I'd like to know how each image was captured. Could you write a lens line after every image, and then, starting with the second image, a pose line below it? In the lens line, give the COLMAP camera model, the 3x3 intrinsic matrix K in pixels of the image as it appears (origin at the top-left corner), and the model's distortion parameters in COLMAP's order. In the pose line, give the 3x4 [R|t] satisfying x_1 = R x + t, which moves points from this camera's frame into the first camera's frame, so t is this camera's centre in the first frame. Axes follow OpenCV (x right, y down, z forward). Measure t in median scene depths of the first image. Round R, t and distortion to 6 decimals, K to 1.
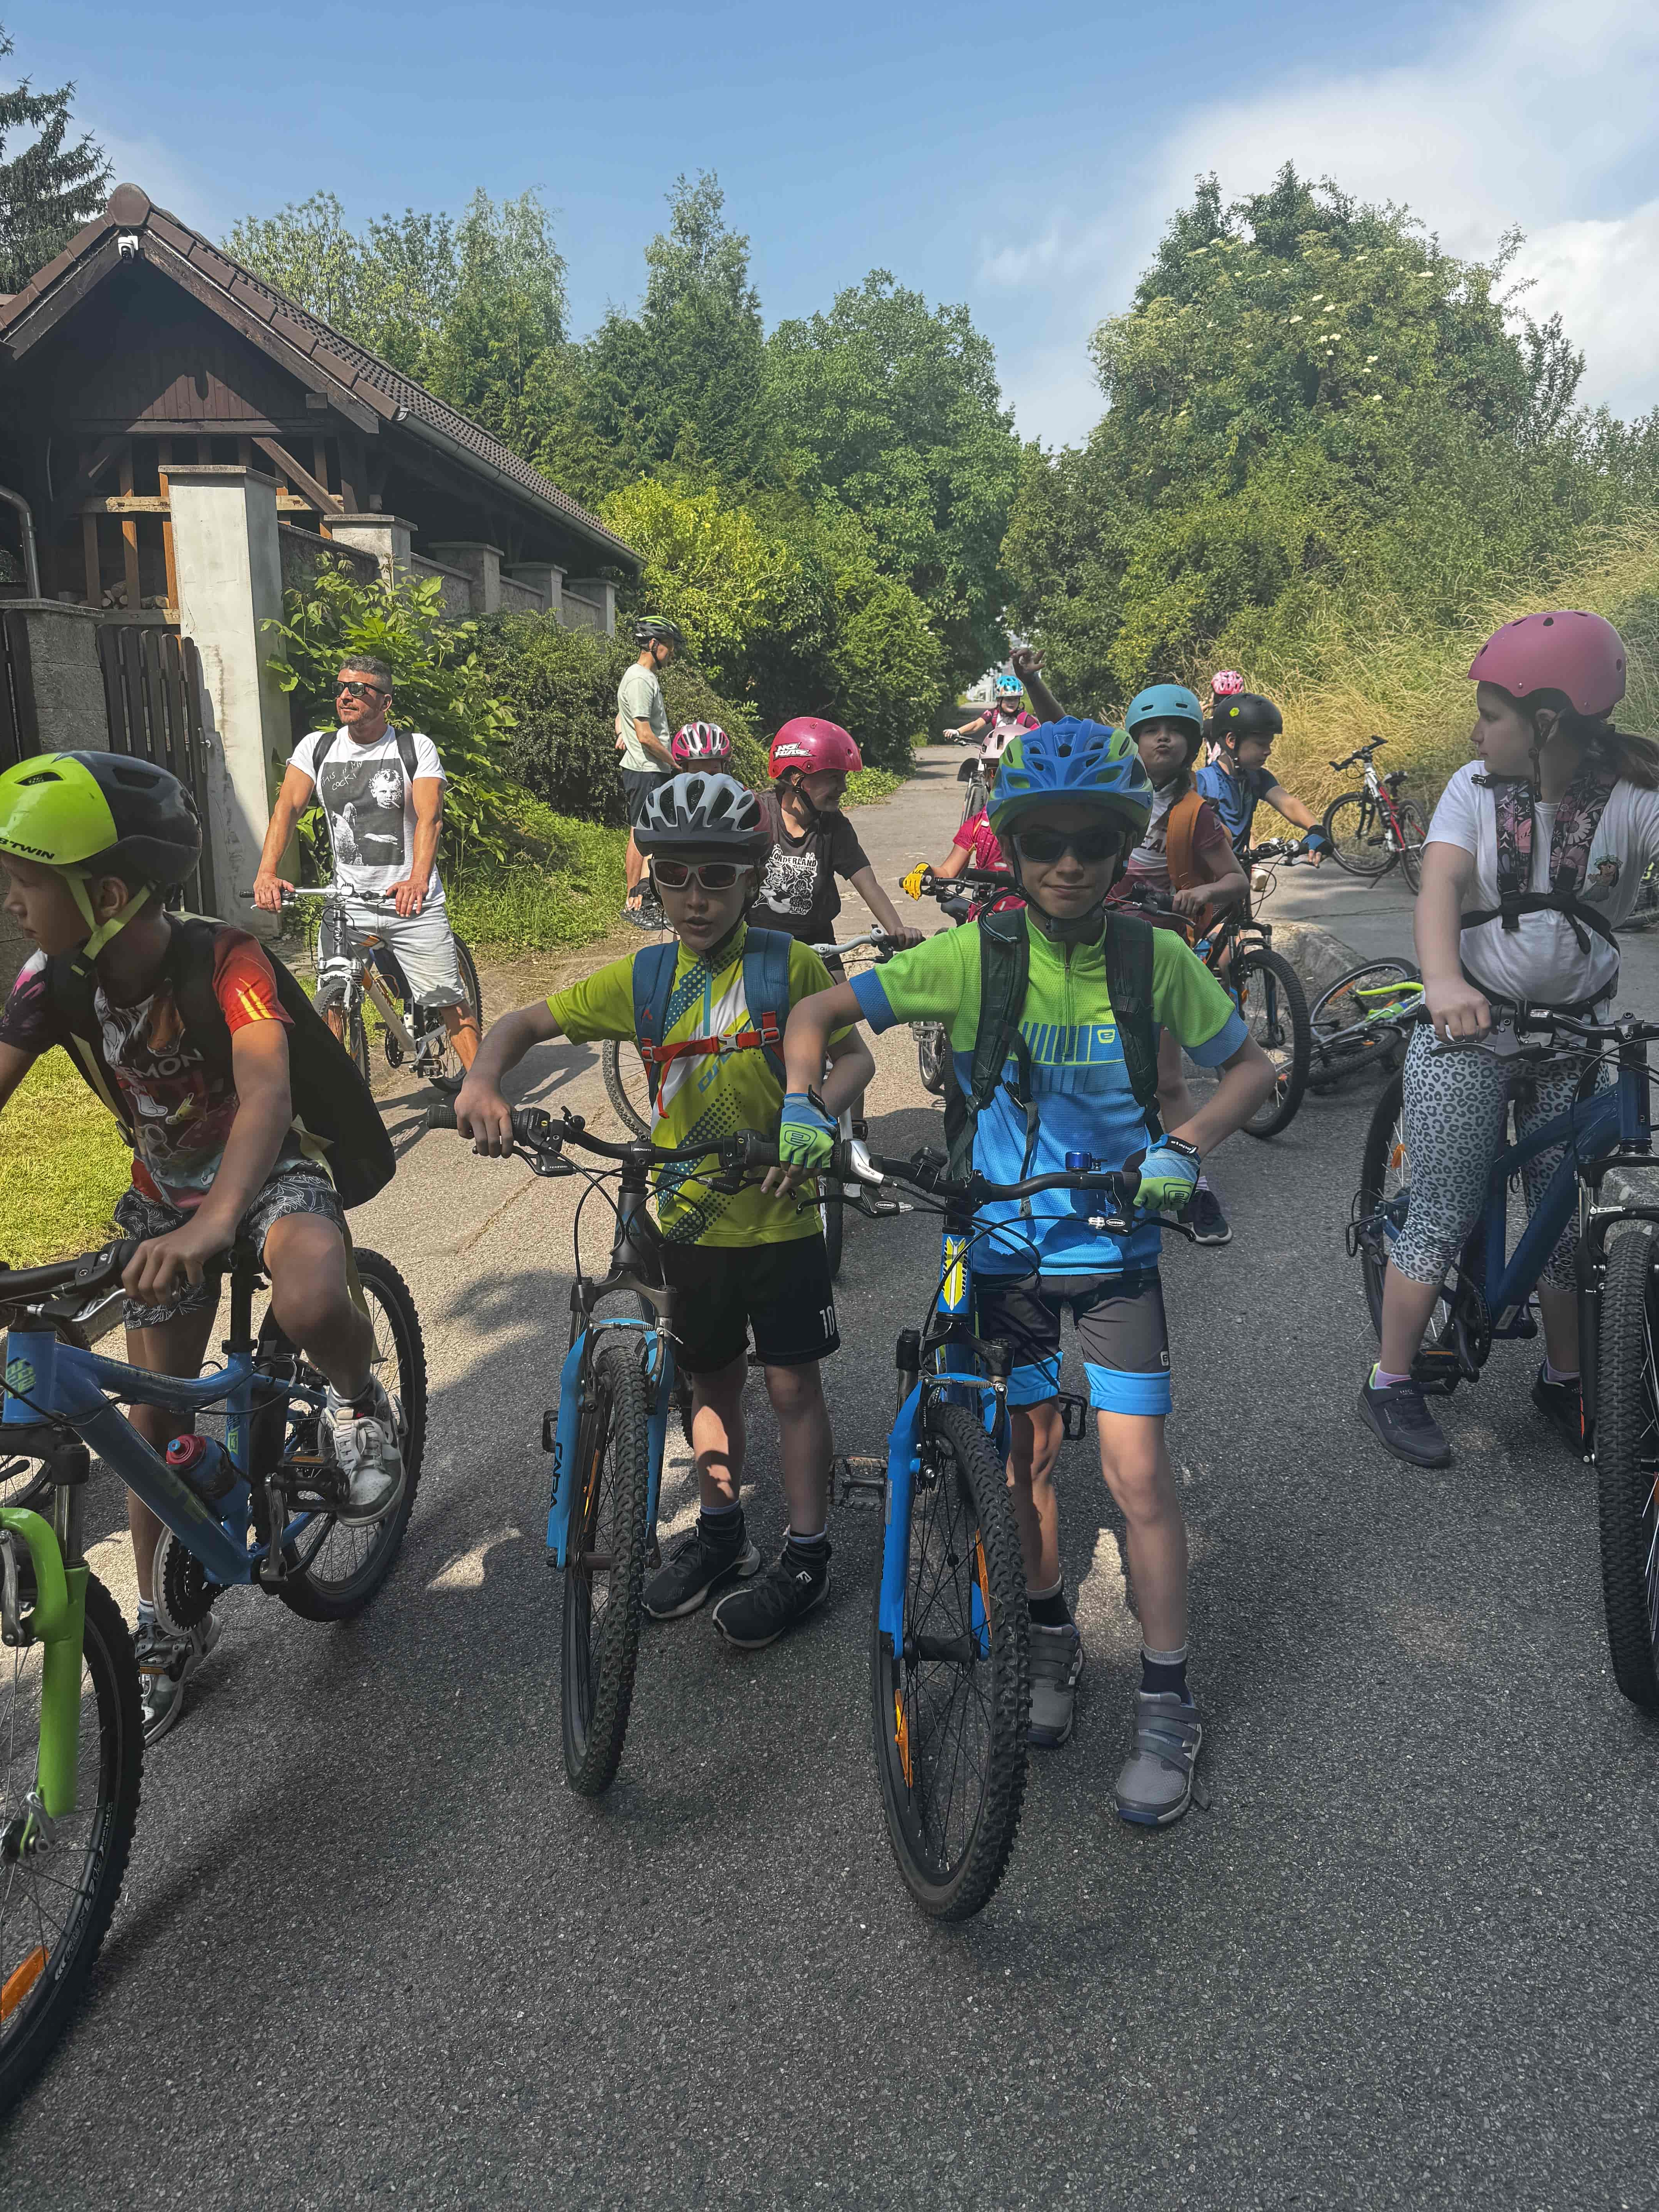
lens RADIAL K [[1610.2, 0, 885.1], [0, 1610.2, 1139.5], [0, 0, 1]] dist [0.027626, -0.020614]
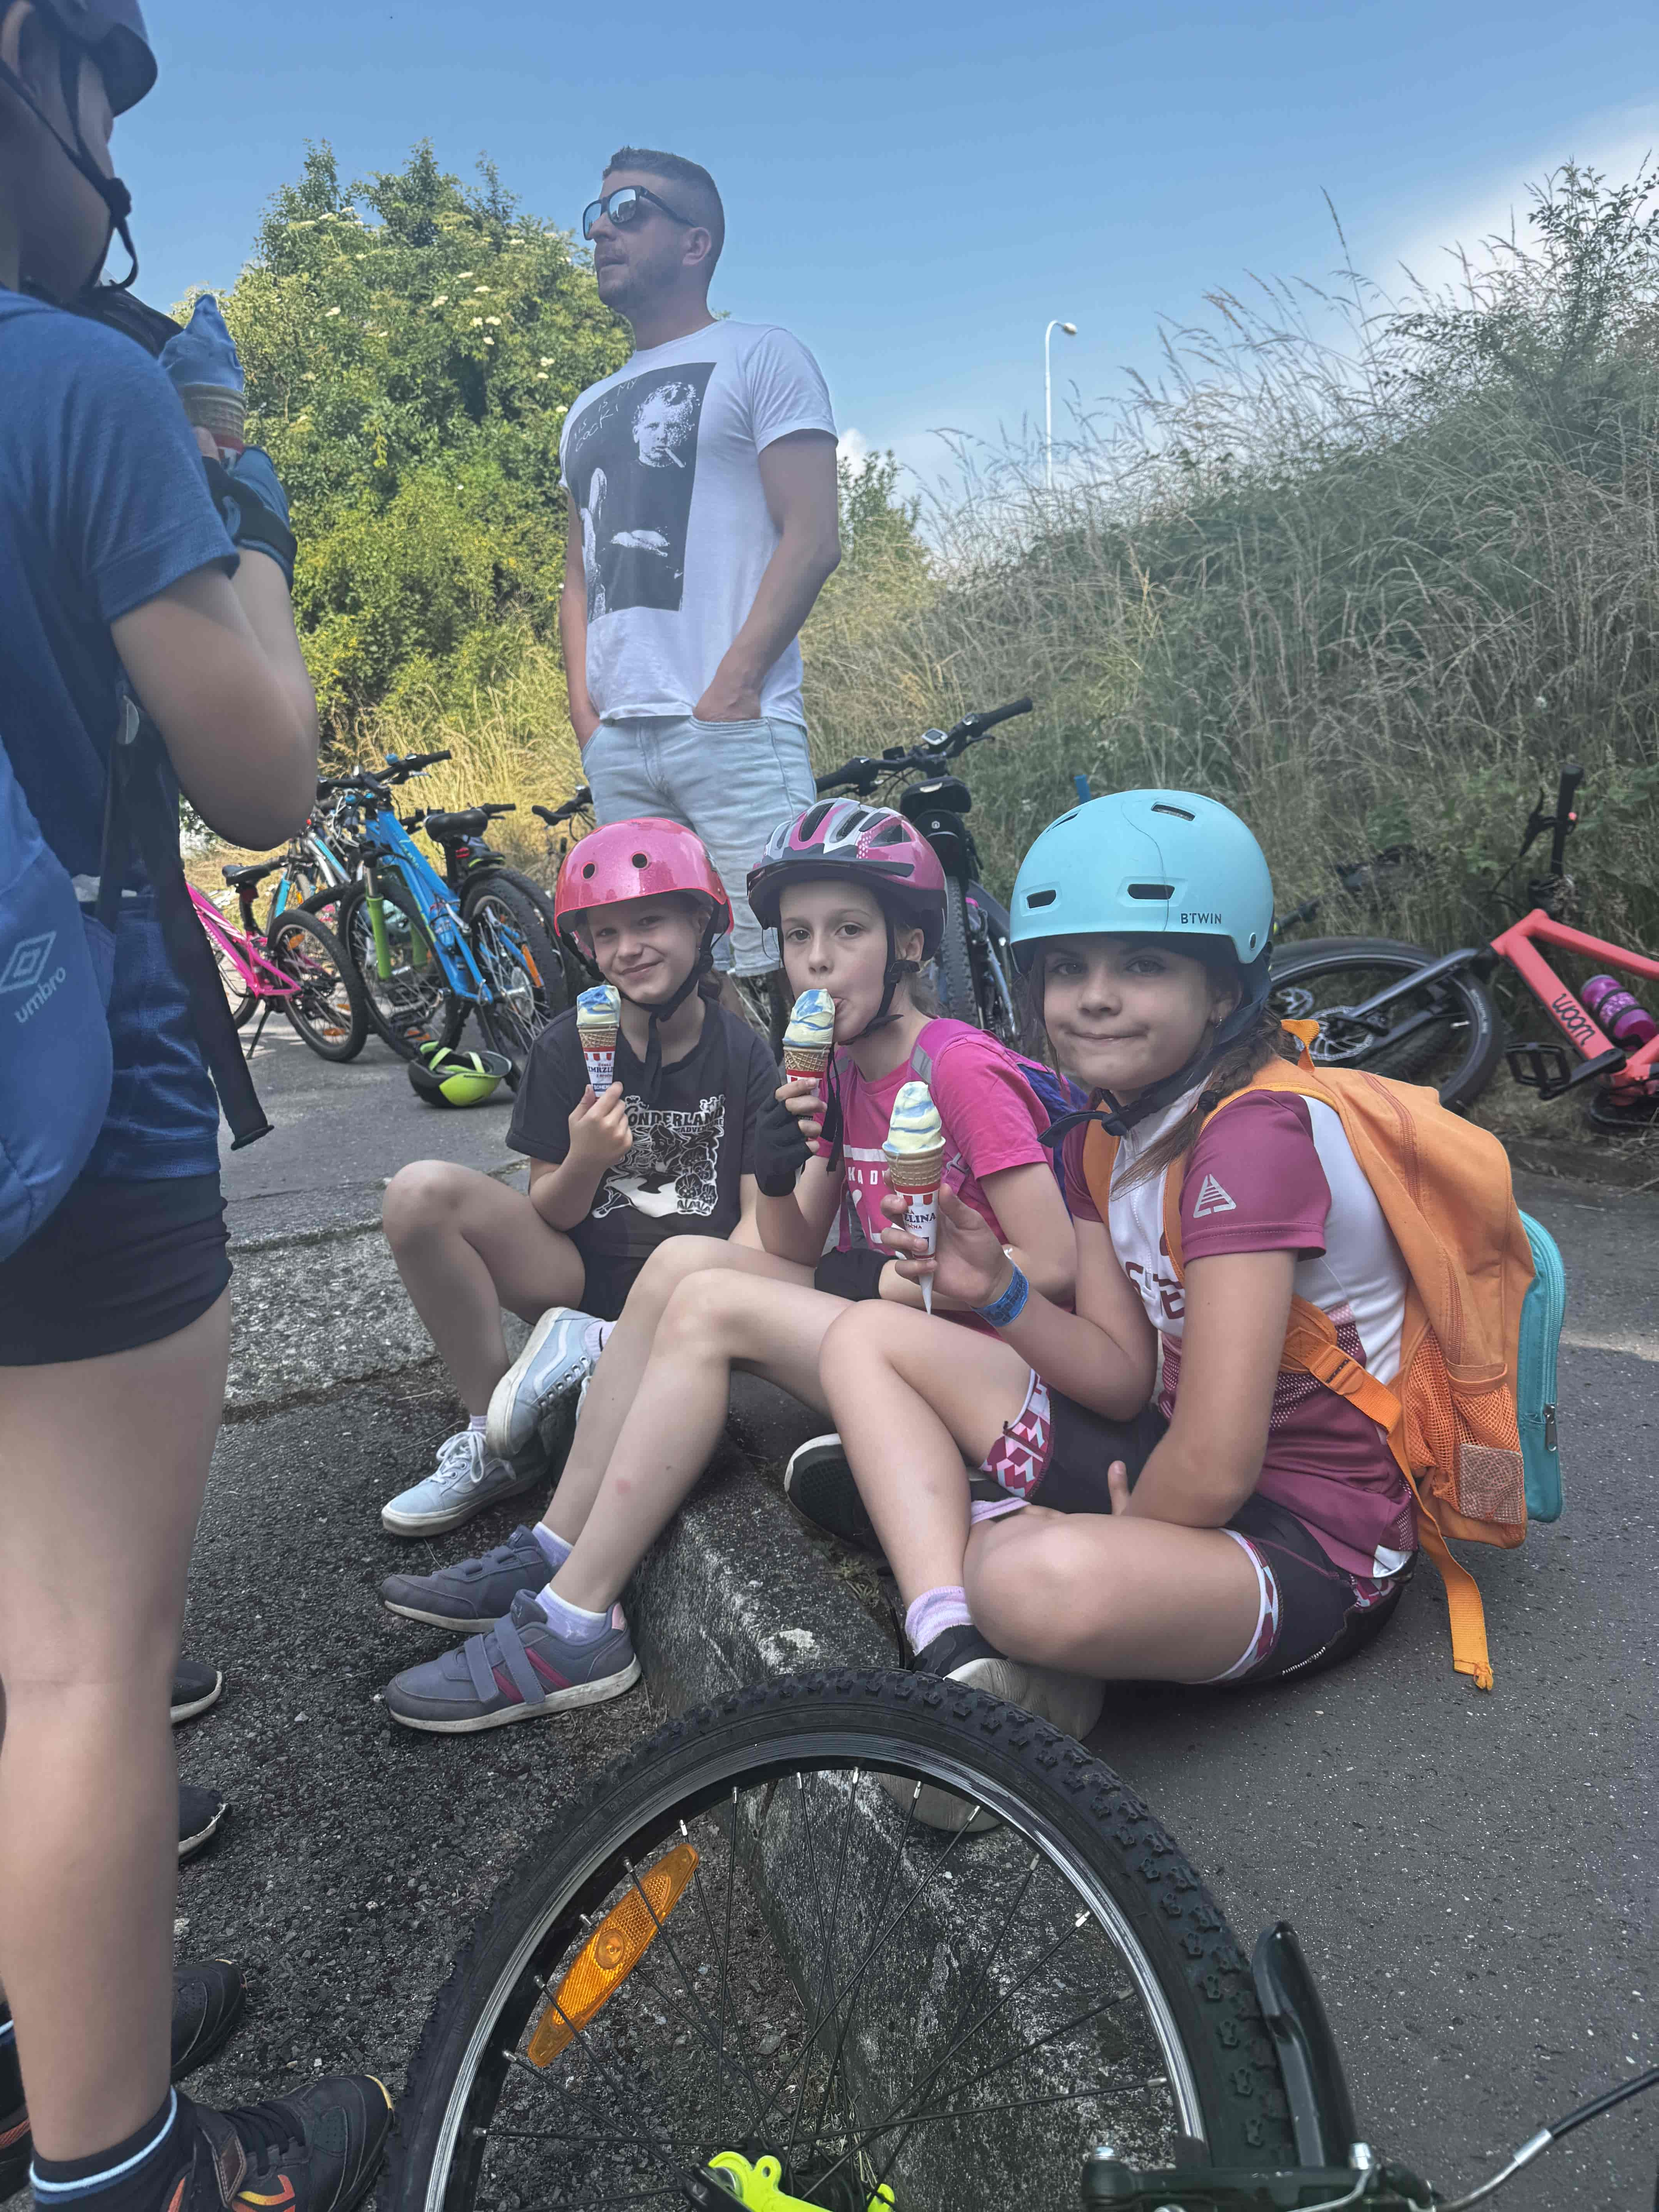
lens RADIAL K [[1610.2, 0, 837.8], [0, 1610.2, 1089.2], [0, 0, 1]] dist [0.027626, -0.020614]
pose [[0.913284, -0.099113, 0.395082, 0.083699], [0.146743, 0.984874, -0.092142, -0.047413], [-0.379973, 0.142127, 0.914013, 0.277644]]
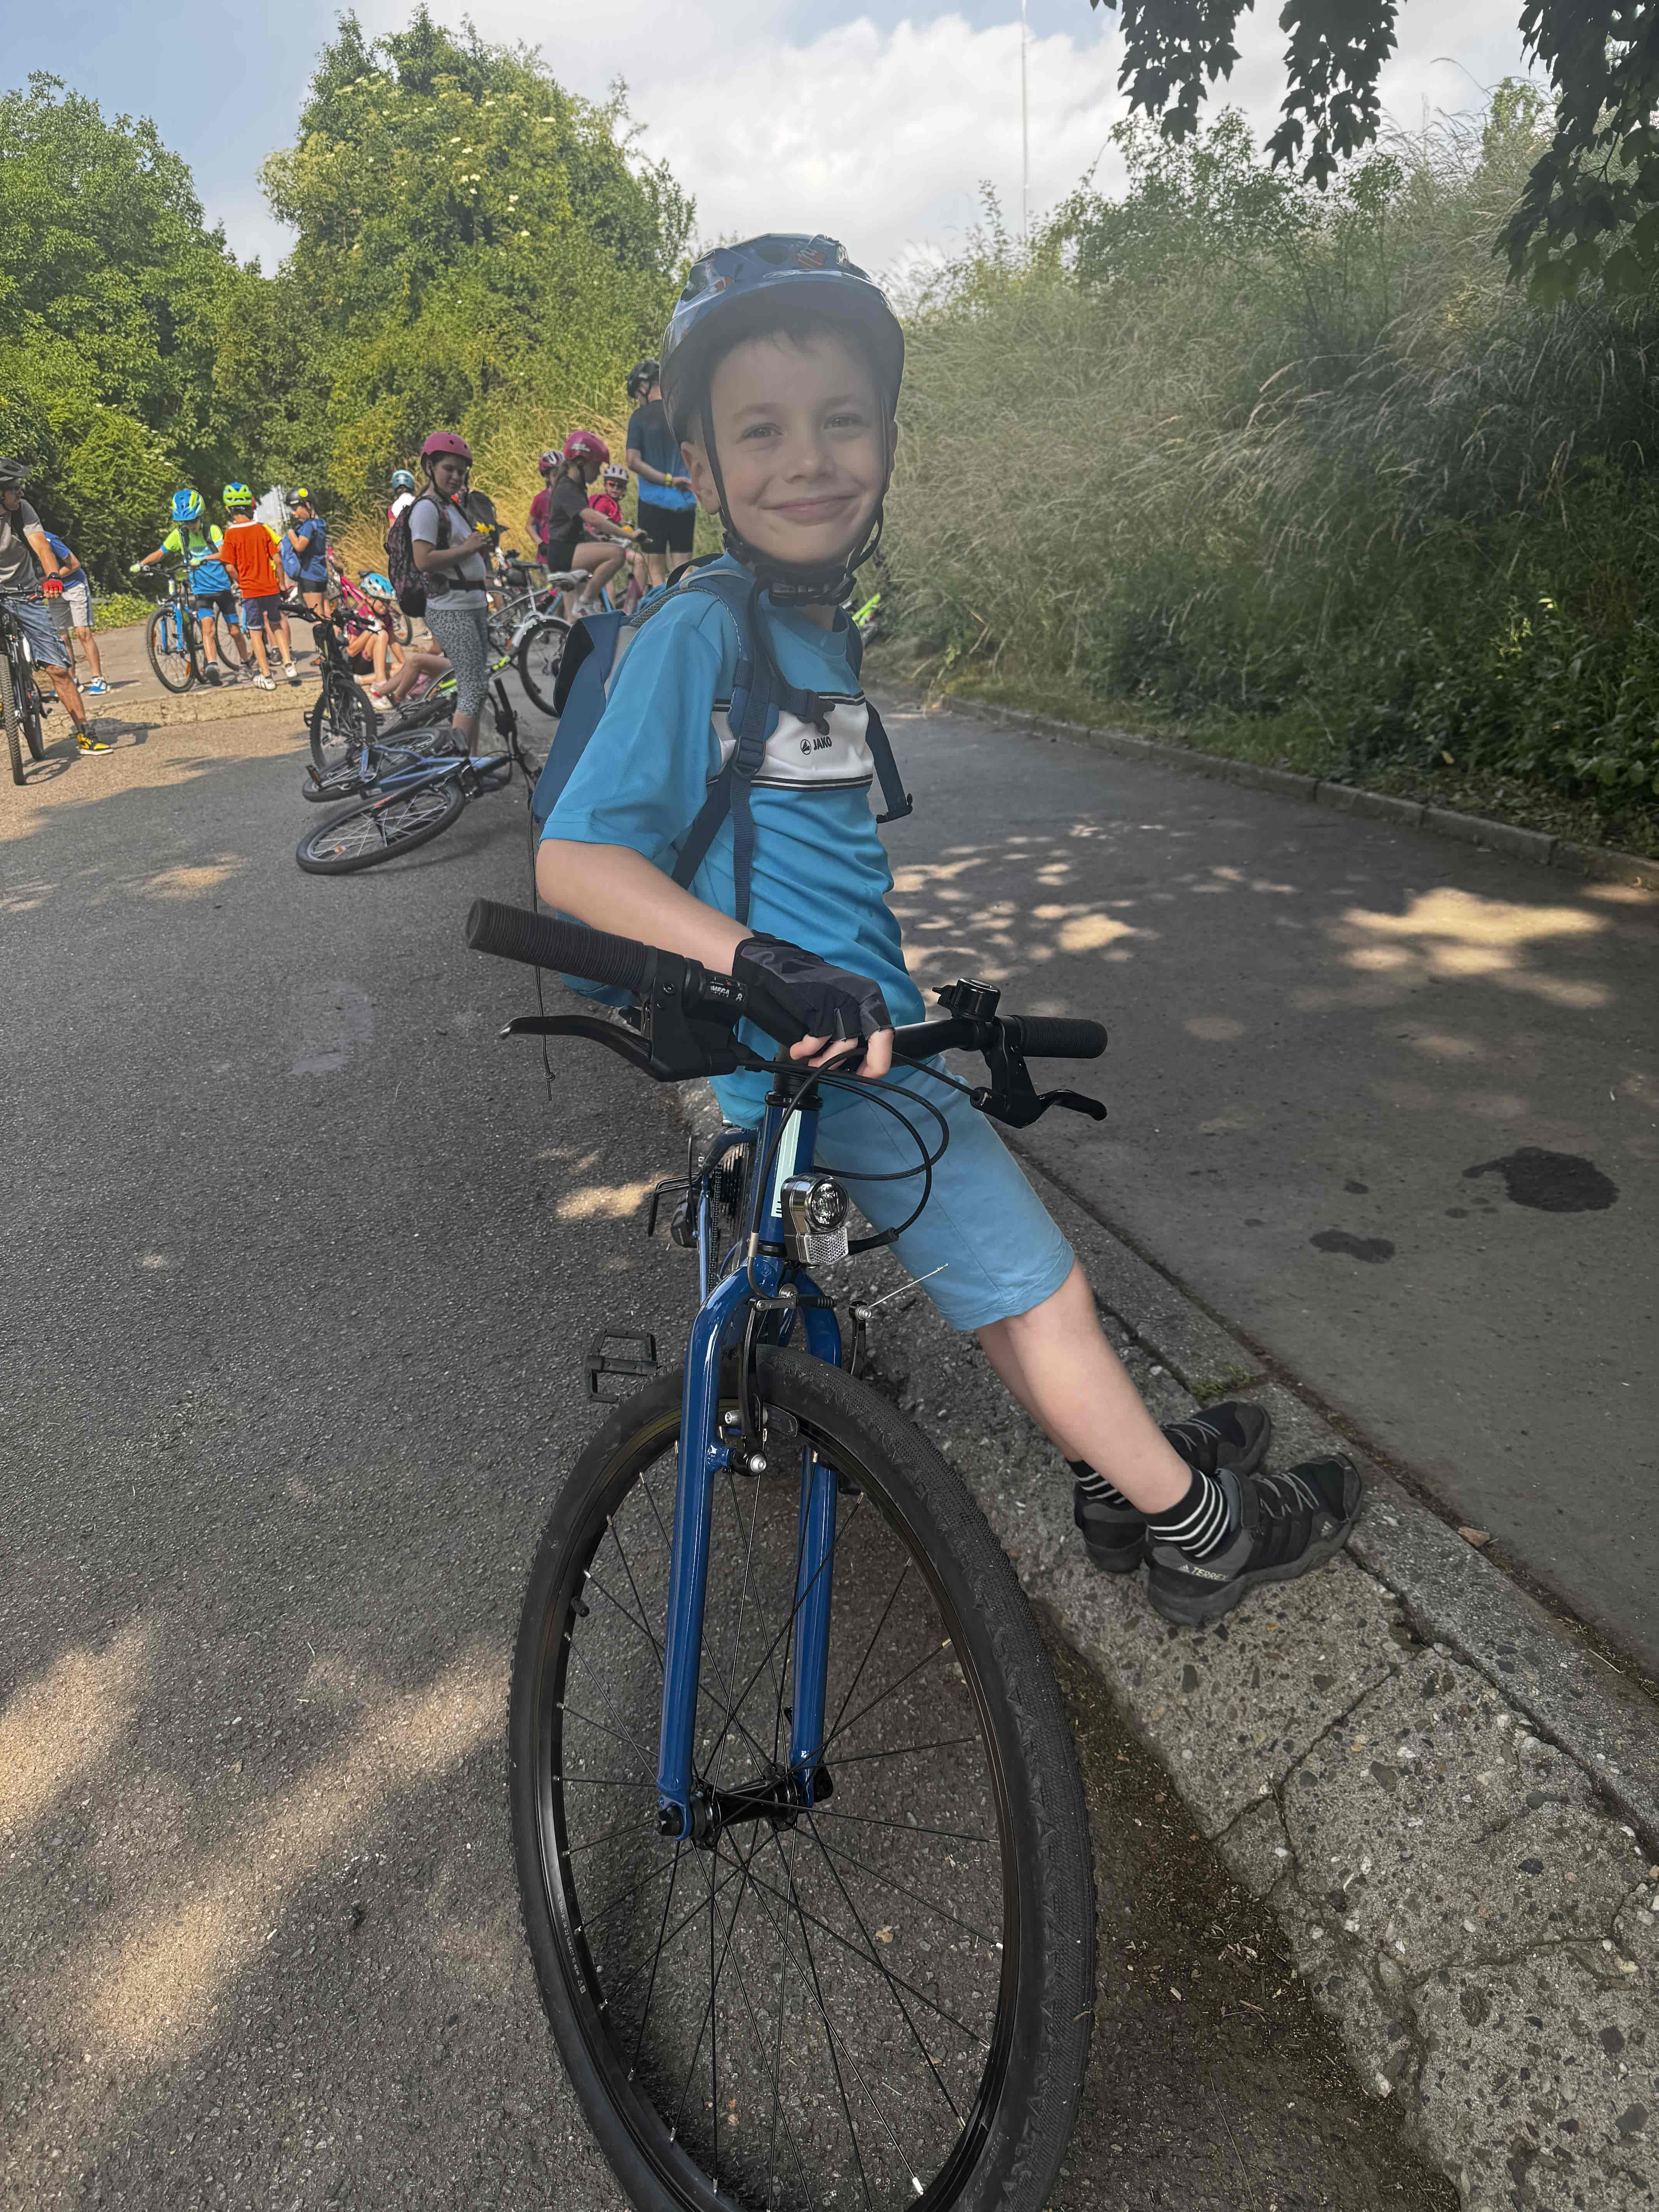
lens RADIAL K [[1610.2, 0, 845.8], [0, 1610.2, 1137.4], [0, 0, 1]] dist [0.027626, -0.020614]
pose [[0.929402, -0.182245, 0.320933, 0.027866], [0.151117, 0.981255, 0.119588, 0.064451], [-0.336712, -0.062647, 0.939521, -0.186019]]
